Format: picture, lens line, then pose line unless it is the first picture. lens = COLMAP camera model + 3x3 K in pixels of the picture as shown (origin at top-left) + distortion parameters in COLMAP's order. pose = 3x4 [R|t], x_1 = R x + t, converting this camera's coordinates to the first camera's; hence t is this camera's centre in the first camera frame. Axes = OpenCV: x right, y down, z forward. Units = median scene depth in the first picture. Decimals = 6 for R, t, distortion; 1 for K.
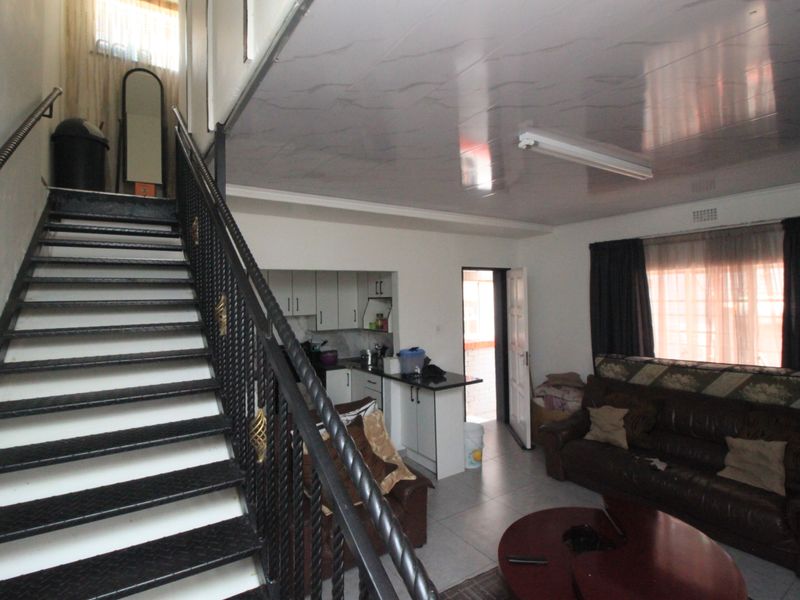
lens RADIAL K [[412.5, 0, 398.8], [0, 412.5, 288.5], [0, 0, 1]] dist [0.005305, -0.016844]
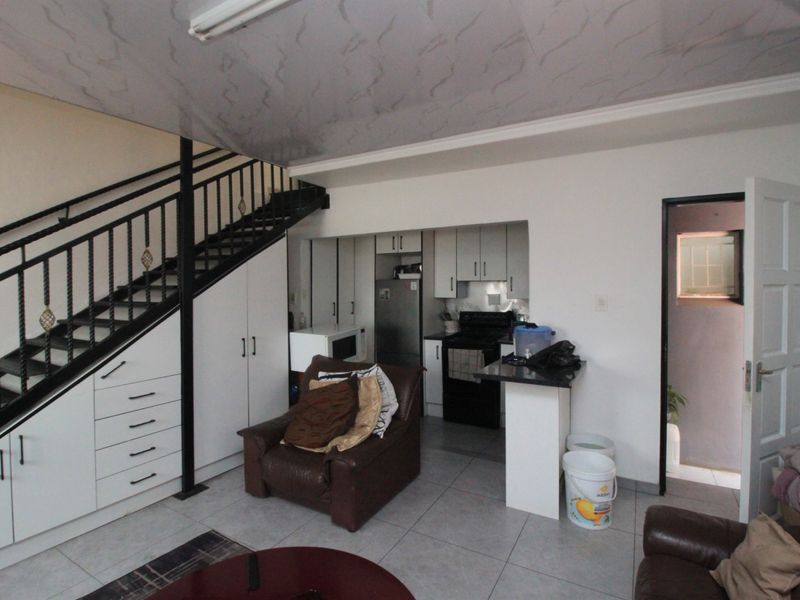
lens RADIAL K [[412.5, 0, 398.8], [0, 412.5, 288.5], [0, 0, 1]] dist [0.005305, -0.016844]
pose [[0.446070, 0.029125, -0.894524, 0.630547], [0.015880, 0.999056, 0.040447, 0.053276], [0.894857, -0.032247, 0.445187, 0.518755]]
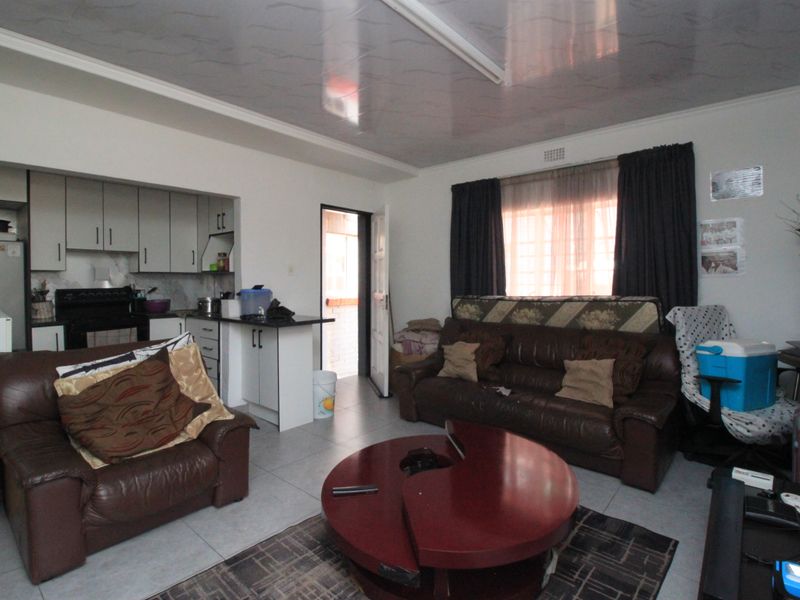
lens RADIAL K [[412.5, 0, 398.8], [0, 412.5, 288.5], [0, 0, 1]] dist [0.005305, -0.016844]
pose [[0.961075, 0.013940, 0.275935, 0.089002], [-0.024727, 0.999058, 0.035651, 0.120563], [-0.275178, -0.041086, 0.960515, 0.101688]]
